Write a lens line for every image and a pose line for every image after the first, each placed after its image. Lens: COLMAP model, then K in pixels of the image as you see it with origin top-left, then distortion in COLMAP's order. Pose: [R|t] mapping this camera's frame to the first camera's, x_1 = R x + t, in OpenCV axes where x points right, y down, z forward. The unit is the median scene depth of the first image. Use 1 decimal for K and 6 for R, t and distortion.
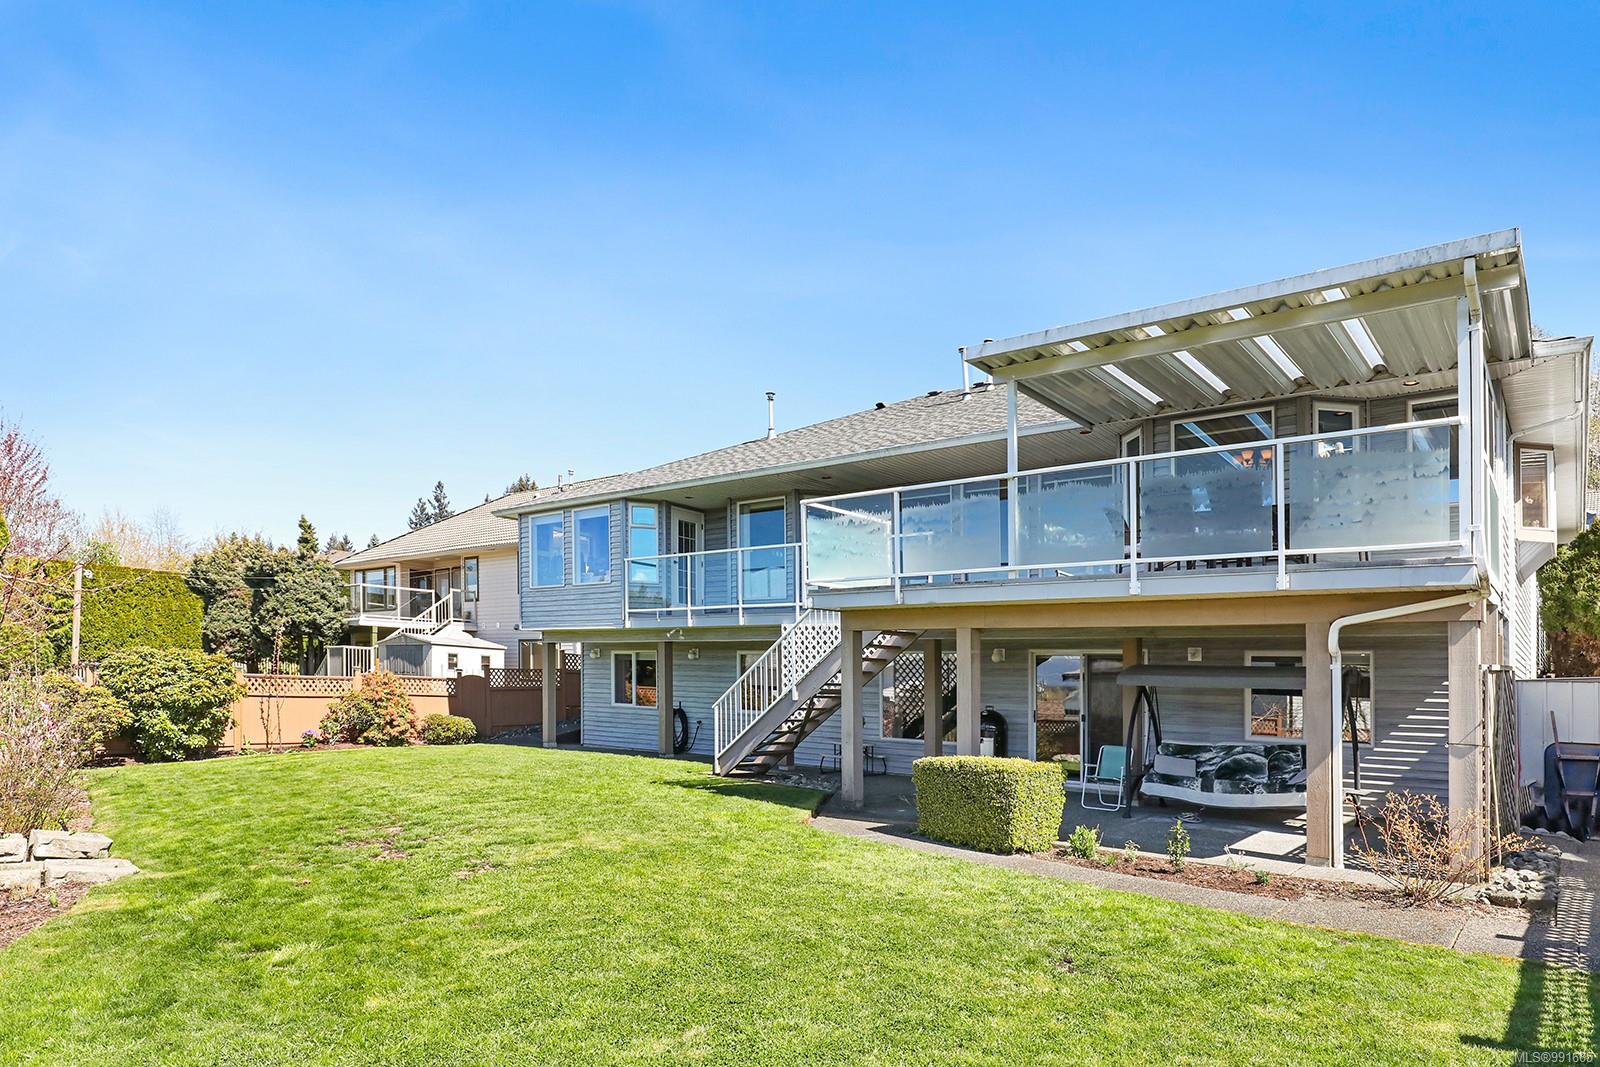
lens RADIAL K [[945.7, 0, 805.0], [0, 945.7, 482.5], [0, 0, 1]] dist [-0.000562, 0.000028]
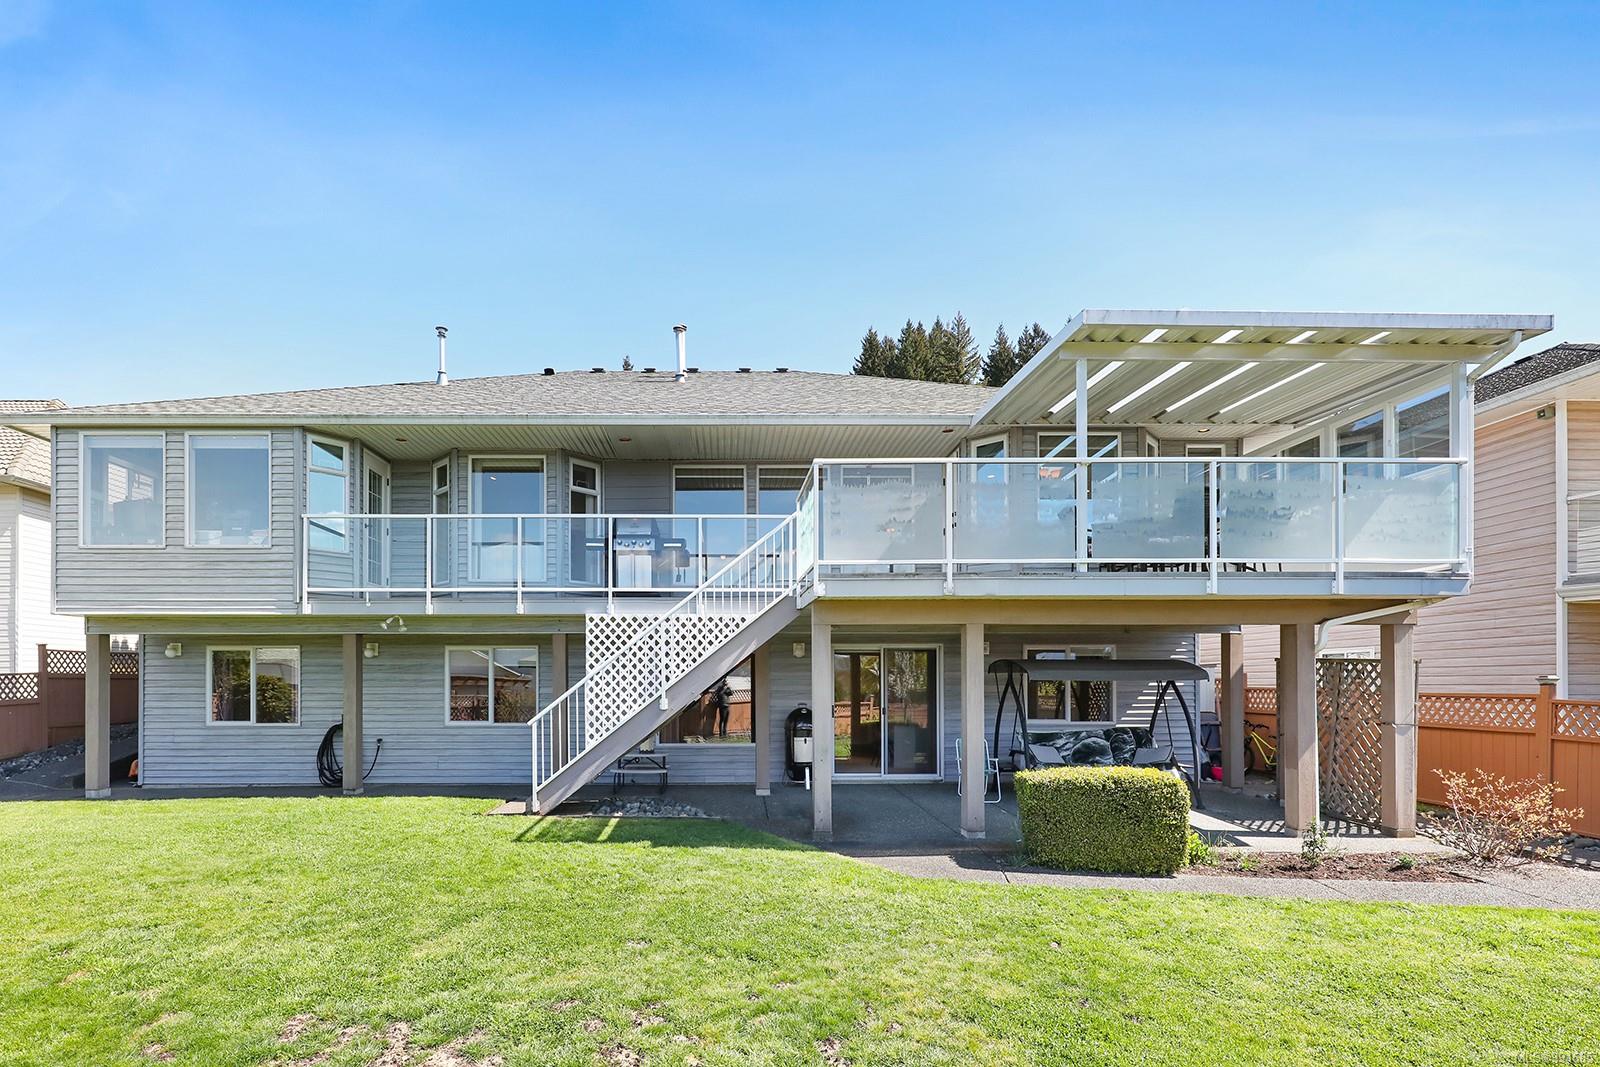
lens RADIAL K [[833.7, 0, 800.0], [0, 833.7, 533.5], [0, 0, 1]] dist [0.001764, -0.000358]
pose [[0.782406, 0.078400, 0.617814, -0.278855], [-0.108994, 0.993971, 0.011898, 0.047408], [-0.613156, -0.076647, 0.786234, 0.296653]]
